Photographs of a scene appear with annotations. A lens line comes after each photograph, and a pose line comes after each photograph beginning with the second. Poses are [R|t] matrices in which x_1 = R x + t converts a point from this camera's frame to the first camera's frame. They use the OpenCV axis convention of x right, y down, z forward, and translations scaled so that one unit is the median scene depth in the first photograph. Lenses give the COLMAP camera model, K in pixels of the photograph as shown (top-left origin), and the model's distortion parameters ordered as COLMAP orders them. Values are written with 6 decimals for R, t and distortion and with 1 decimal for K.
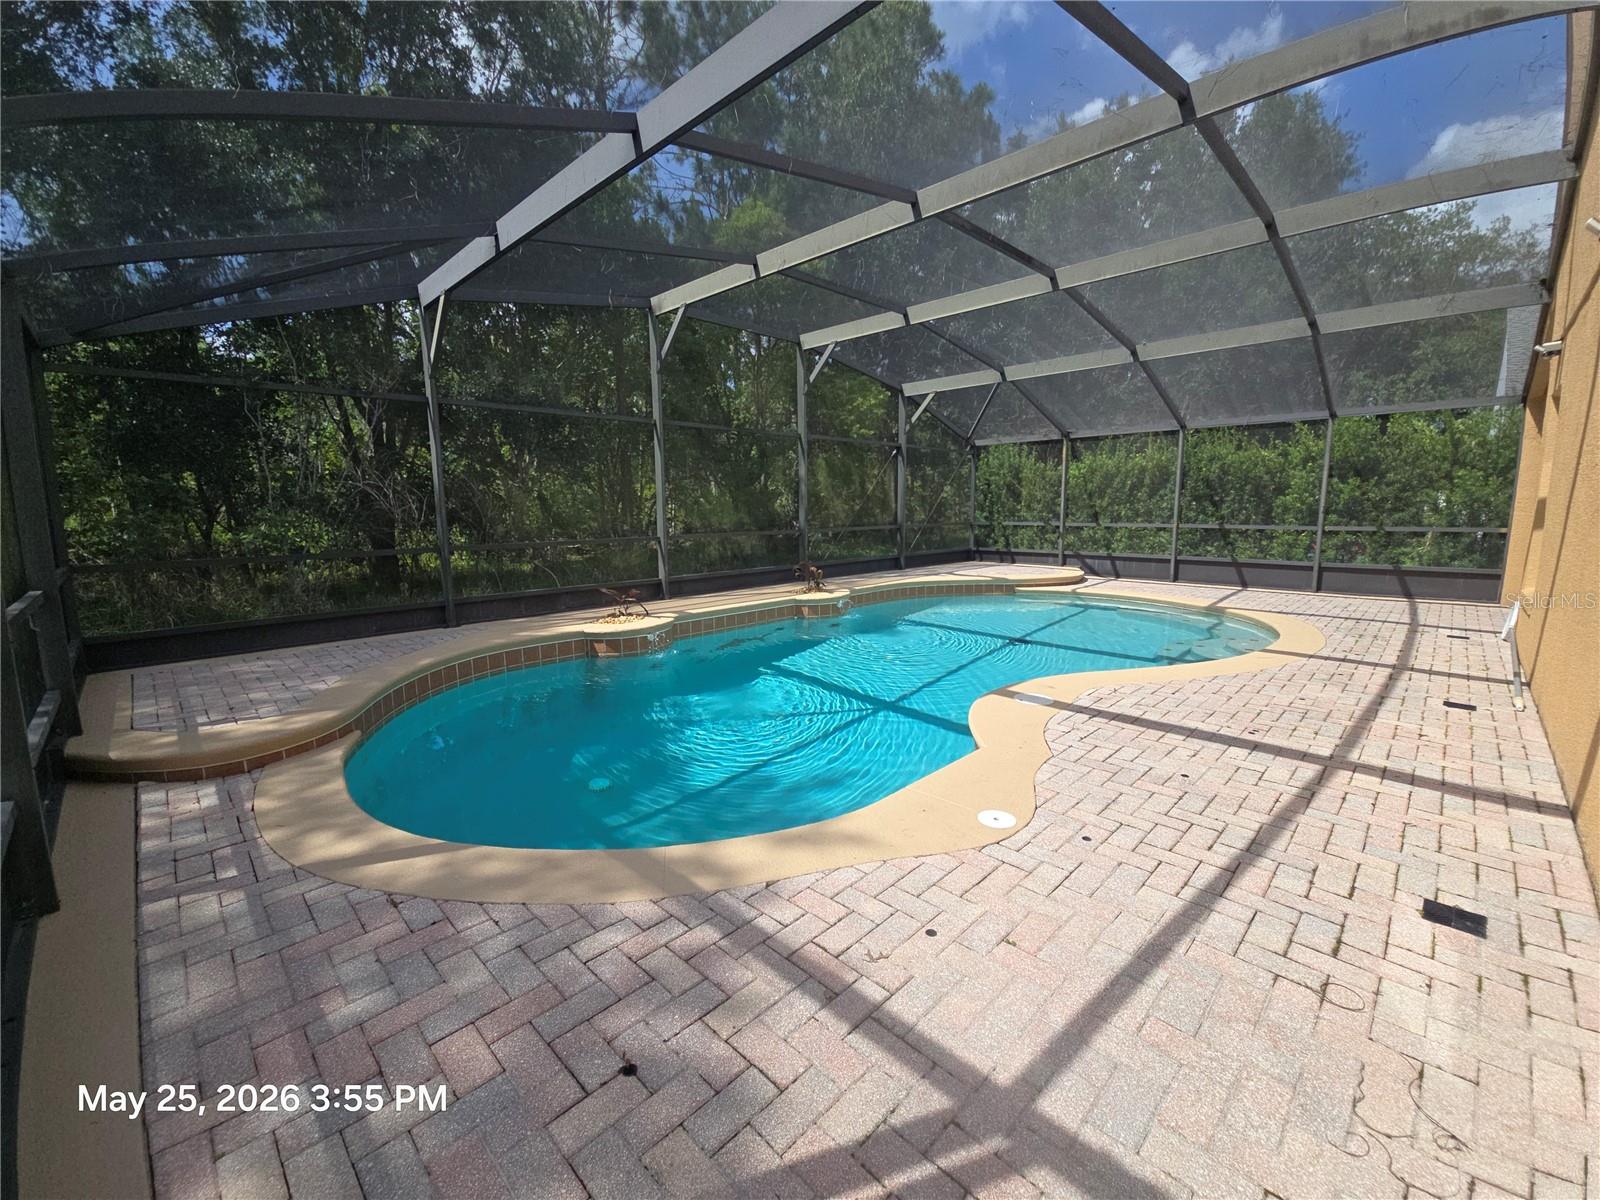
lens RADIAL K [[650.9, 0, 795.1], [0, 650.9, 603.6], [0, 0, 1]] dist [0.001672, -0.002732]
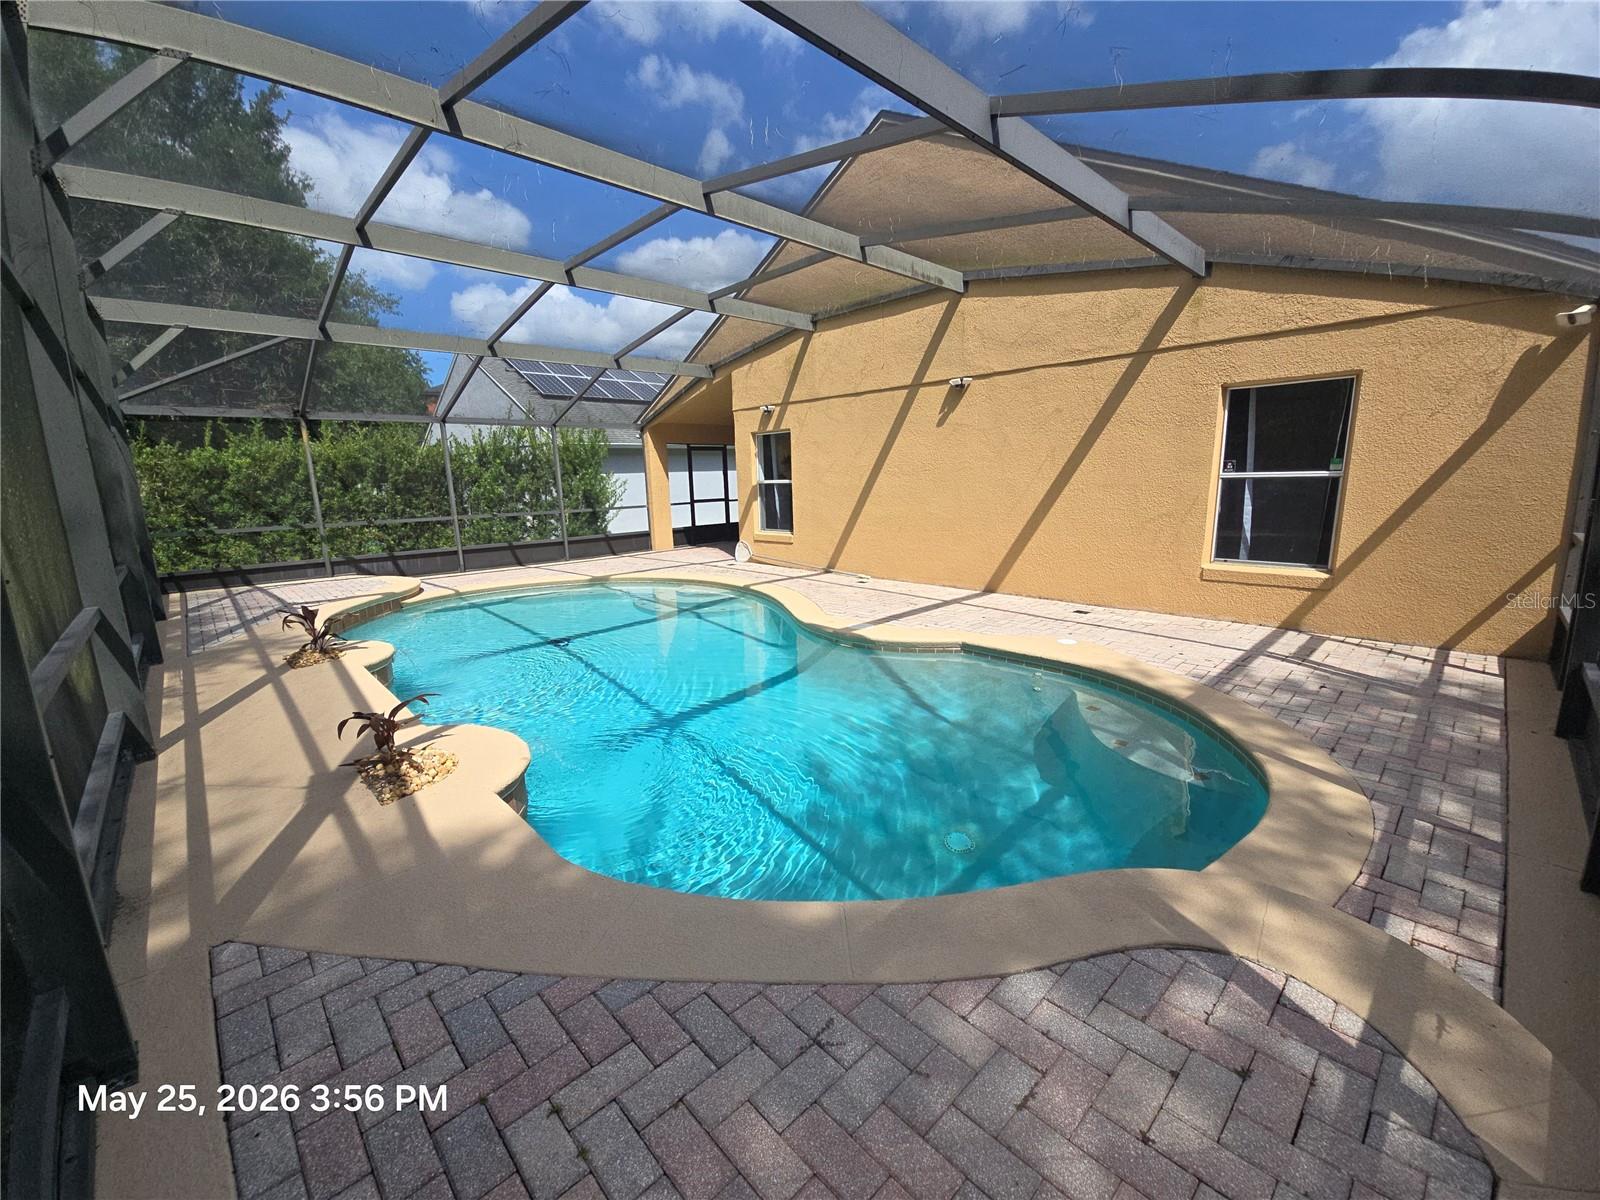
lens RADIAL K [[650.9, 0, 792.3], [0, 650.9, 600.7], [0, 0, 1]] dist [0.001672, -0.002732]
pose [[0.036345, -0.181541, 0.982712, -1.667102], [0.178247, 0.968770, 0.172373, -0.291818], [-0.983314, 0.168900, 0.067569, 1.655592]]
